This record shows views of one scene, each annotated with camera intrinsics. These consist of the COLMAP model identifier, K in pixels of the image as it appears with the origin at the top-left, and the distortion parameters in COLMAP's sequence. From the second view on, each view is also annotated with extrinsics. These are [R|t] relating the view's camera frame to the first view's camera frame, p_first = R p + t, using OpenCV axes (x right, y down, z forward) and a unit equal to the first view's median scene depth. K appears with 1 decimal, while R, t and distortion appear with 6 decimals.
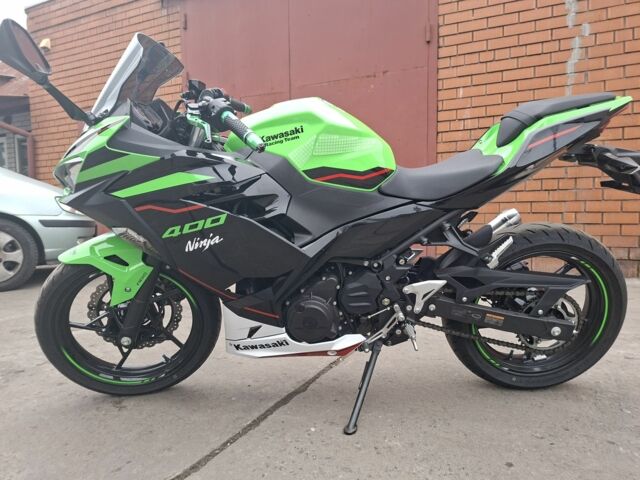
lens RADIAL K [[449.6, 0, 316.8], [0, 449.6, 234.9], [0, 0, 1]] dist [0.067992, -0.080378]
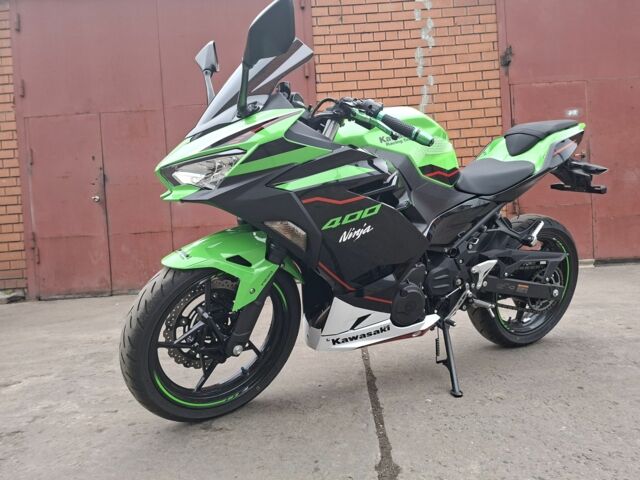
lens RADIAL K [[449.6, 0, 318.9], [0, 449.6, 236.0], [0, 0, 1]] dist [0.067992, -0.080378]
pose [[0.899408, -0.043989, 0.434892, -0.674219], [0.073861, 0.995911, -0.052018, 0.062465], [-0.430825, 0.078907, 0.898979, 0.081222]]
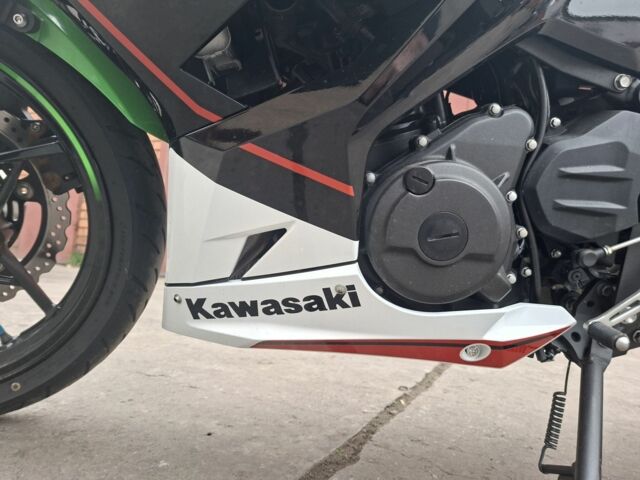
lens RADIAL K [[449.6, 0, 319.5], [0, 449.6, 246.1], [0, 0, 1]] dist [0.067992, -0.080378]
pose [[0.990535, 0.124334, 0.058148, -0.113968], [-0.116482, 0.985537, -0.123076, 0.243718], [-0.072610, 0.115138, 0.990692, 0.677185]]
